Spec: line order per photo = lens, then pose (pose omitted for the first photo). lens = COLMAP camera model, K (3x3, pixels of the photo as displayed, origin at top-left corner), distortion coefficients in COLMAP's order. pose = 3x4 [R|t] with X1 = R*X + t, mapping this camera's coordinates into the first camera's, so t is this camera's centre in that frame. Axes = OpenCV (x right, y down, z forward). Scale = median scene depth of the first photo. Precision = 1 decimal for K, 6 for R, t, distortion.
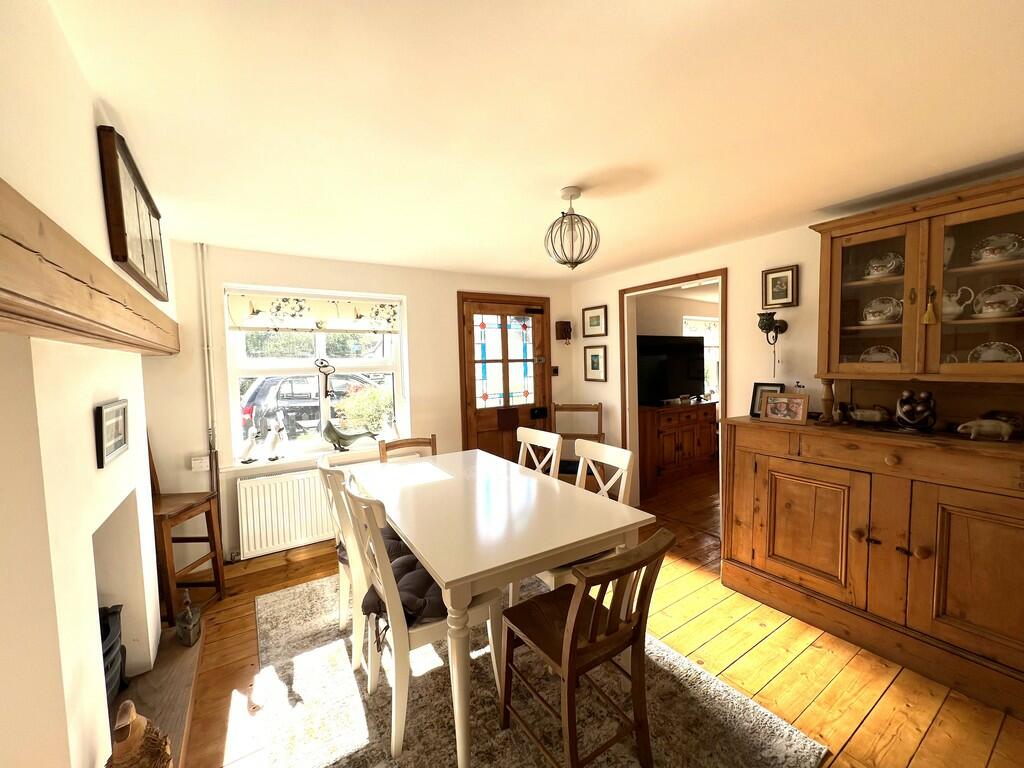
lens RADIAL K [[425.8, 0, 509.1], [0, 425.8, 387.0], [0, 0, 1]] dist [-0.003168, 0.000804]
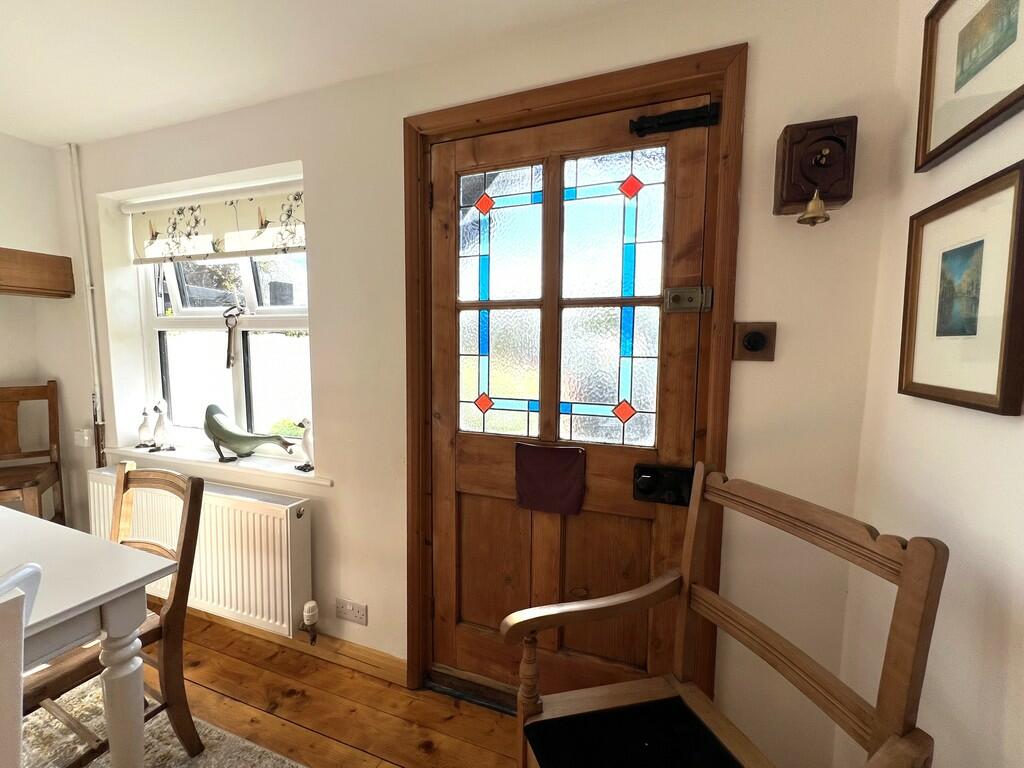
lens RADIAL K [[425.8, 0, 514.2], [0, 425.8, 383.4], [0, 0, 1]] dist [-0.003168, 0.000804]
pose [[0.590450, 0.102316, -0.800563, 0.243888], [-0.073519, 0.994626, 0.072895, -0.021437], [0.803719, 0.015816, 0.594799, 0.780896]]
